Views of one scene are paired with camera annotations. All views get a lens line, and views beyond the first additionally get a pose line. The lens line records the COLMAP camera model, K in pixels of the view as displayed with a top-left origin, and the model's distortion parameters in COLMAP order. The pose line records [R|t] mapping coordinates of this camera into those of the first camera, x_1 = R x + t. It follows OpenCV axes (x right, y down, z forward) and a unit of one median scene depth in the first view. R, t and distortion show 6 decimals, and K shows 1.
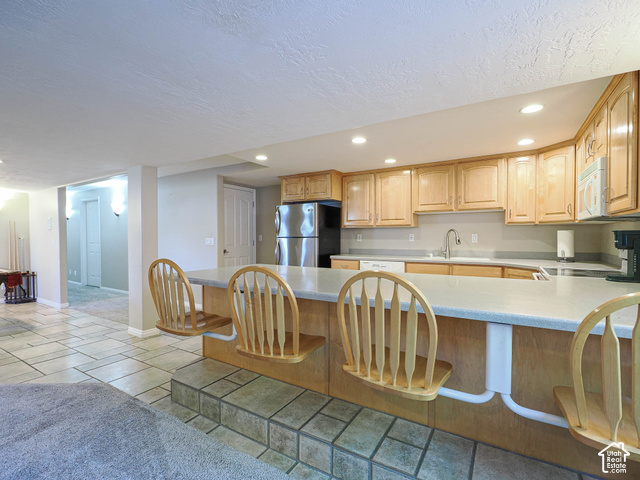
lens RADIAL K [[307.9, 0, 320.0], [0, 307.9, 240.0], [0, 0, 1]] dist [-0.000428, -0.000962]
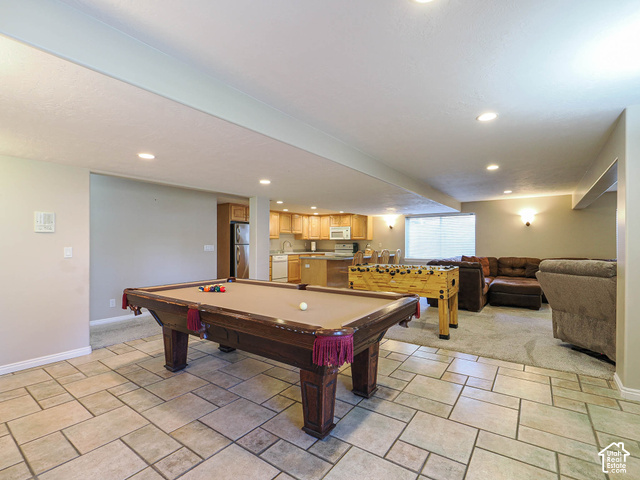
lens RADIAL K [[307.9, 0, 320.0], [0, 307.9, 240.0], [0, 0, 1]] dist [-0.000428, -0.000962]
pose [[0.078106, 0.011860, 0.996875, -1.855369], [0.010881, 0.999860, -0.012748, -0.008492], [-0.996886, 0.011843, 0.077966, 0.548689]]
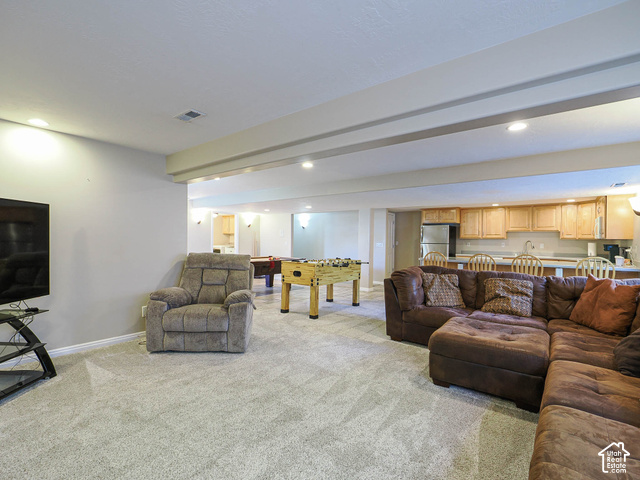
lens RADIAL K [[307.9, 0, 320.0], [0, 307.9, 240.0], [0, 0, 1]] dist [-0.000428, -0.000962]
pose [[0.993169, 0.013806, -0.115865, -0.601919], [-0.014925, 0.999850, -0.008793, -0.004162], [0.115726, 0.010462, 0.993226, -0.981378]]
